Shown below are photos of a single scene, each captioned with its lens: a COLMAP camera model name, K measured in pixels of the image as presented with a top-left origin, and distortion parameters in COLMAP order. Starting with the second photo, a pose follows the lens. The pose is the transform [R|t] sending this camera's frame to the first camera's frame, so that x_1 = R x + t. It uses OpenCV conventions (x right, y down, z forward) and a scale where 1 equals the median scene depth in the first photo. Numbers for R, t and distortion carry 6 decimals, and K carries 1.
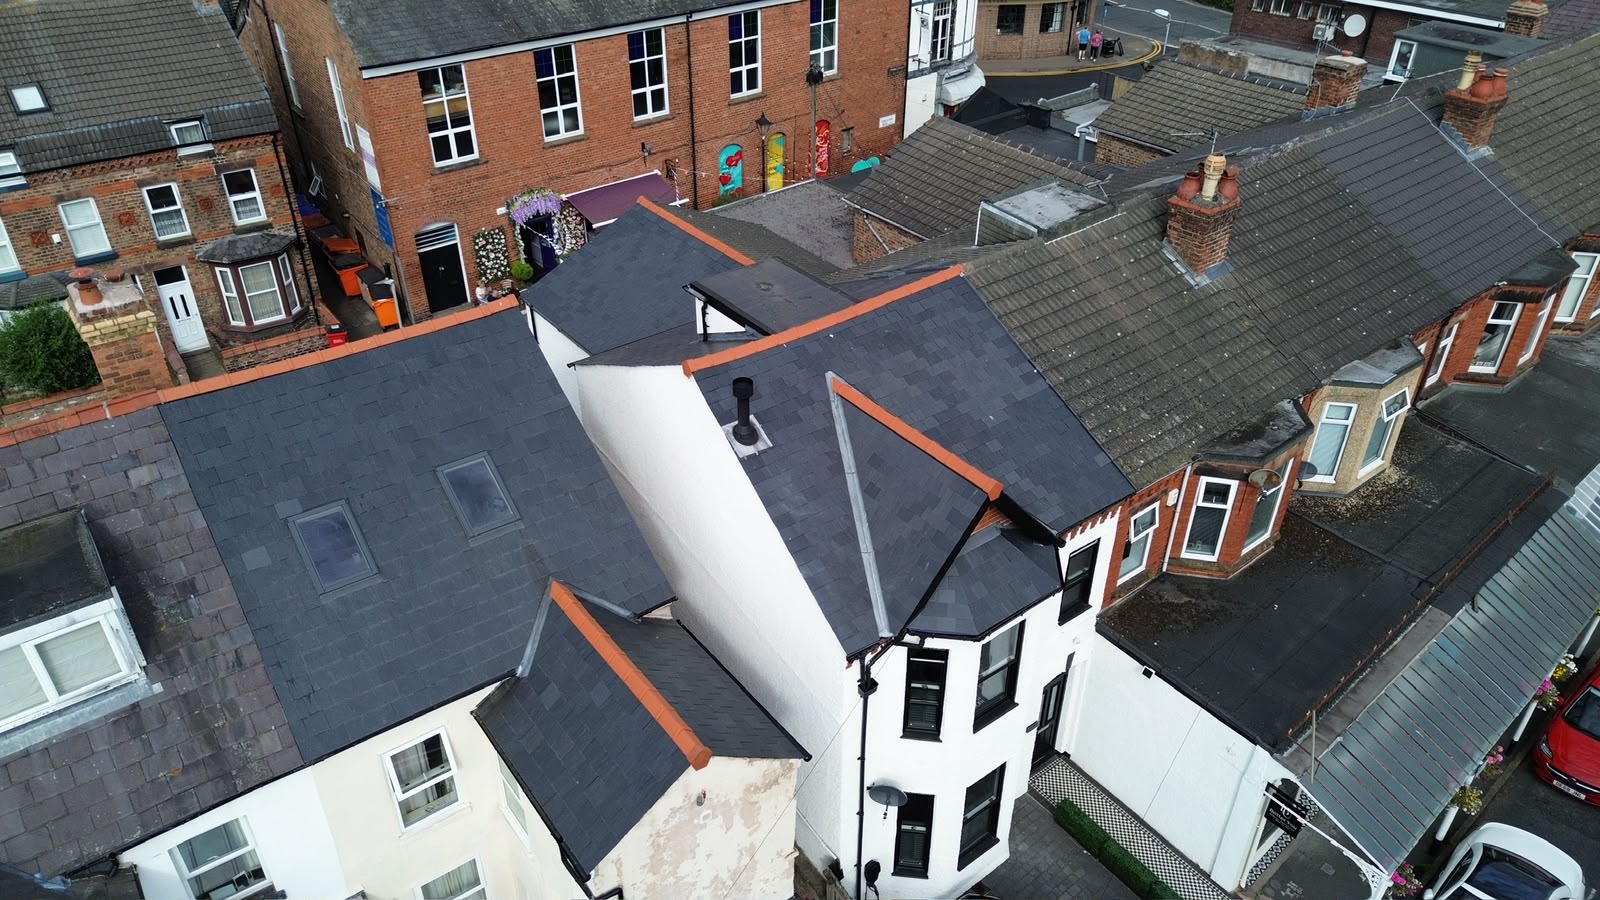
lens RADIAL K [[1135.8, 0, 800.0], [0, 1135.8, 450.0], [0, 0, 1]] dist [0.053377, -0.051100]
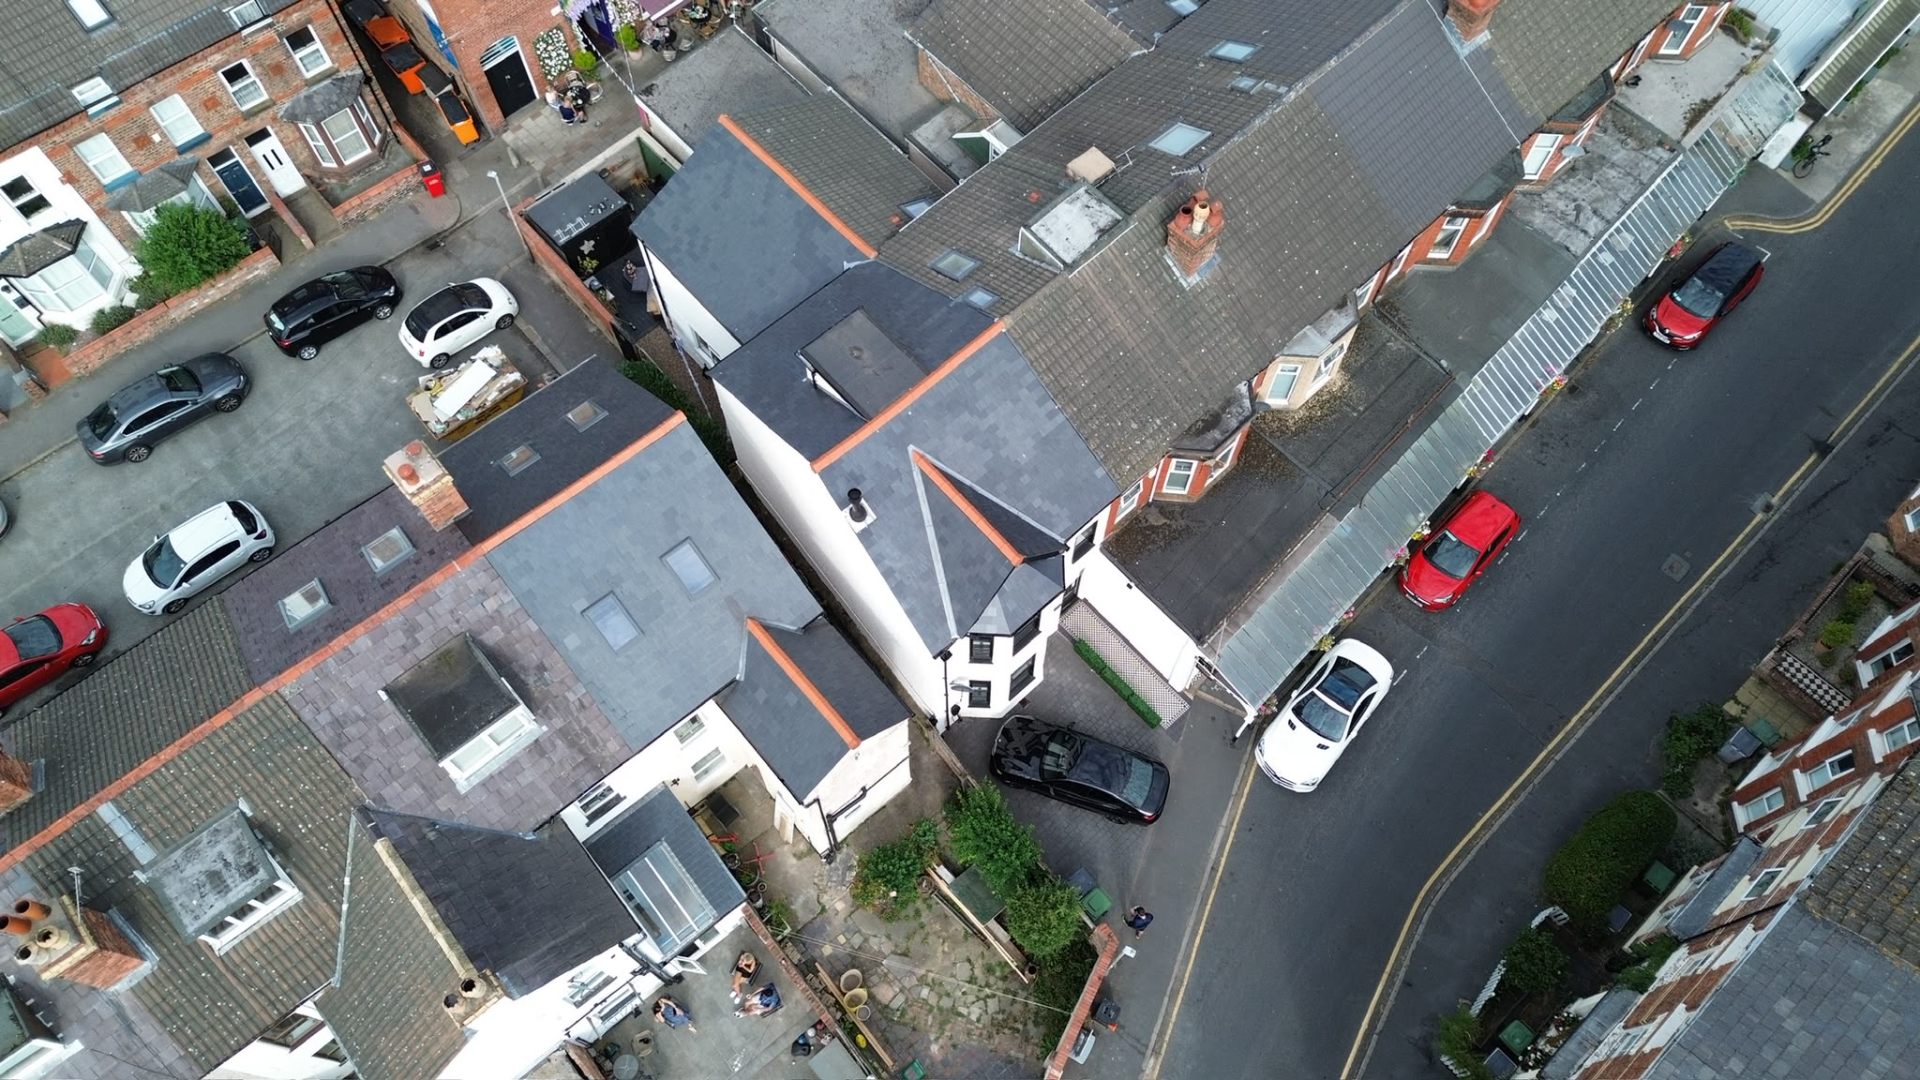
lens RADIAL K [[1362.9, 0, 960.0], [0, 1362.9, 540.0], [0, 0, 1]] dist [0.053377, -0.051100]
pose [[0.996873, -0.070526, 0.035649, 0.016139], [0.042669, 0.860085, 0.508363, -0.714564], [-0.066514, -0.505253, 0.860404, -0.467572]]
